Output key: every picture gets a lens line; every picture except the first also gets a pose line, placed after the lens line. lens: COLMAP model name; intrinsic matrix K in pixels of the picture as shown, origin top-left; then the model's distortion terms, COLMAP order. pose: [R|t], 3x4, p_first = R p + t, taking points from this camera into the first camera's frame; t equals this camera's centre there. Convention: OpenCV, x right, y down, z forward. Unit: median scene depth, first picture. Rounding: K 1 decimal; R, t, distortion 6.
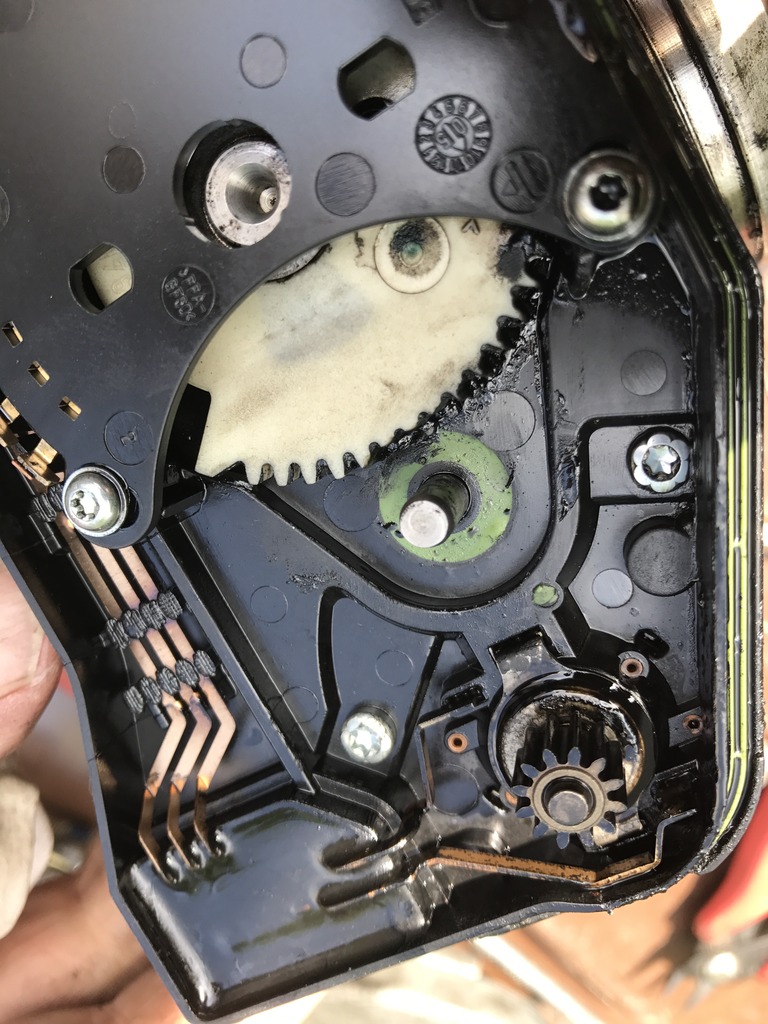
lens RADIAL K [[855.3, 0, 385.4], [0, 855.3, 508.7], [0, 0, 1]] dist [-0.000553, -0.005340]
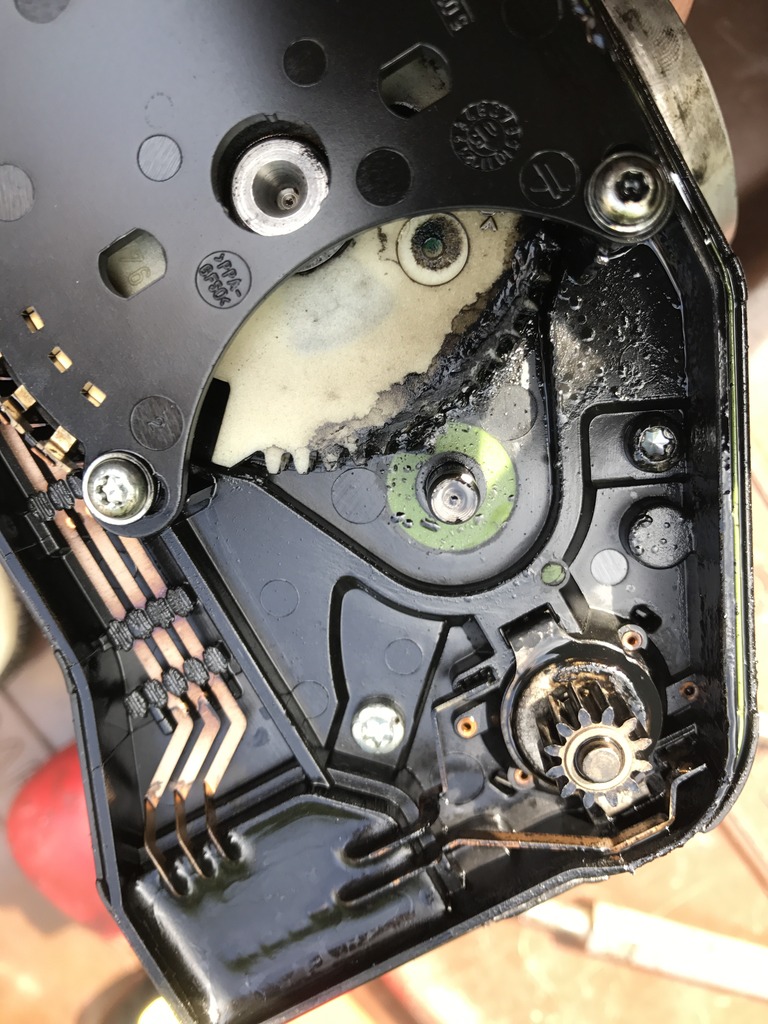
lens RADIAL K [[855.3, 0, 385.4], [0, 855.3, 508.7], [0, 0, 1]] dist [-0.000553, -0.005340]
pose [[0.986897, -0.019087, 0.160220, -0.175343], [0.031485, 0.996671, -0.075203, 0.088623], [-0.158251, 0.079262, 0.984212, -0.013913]]
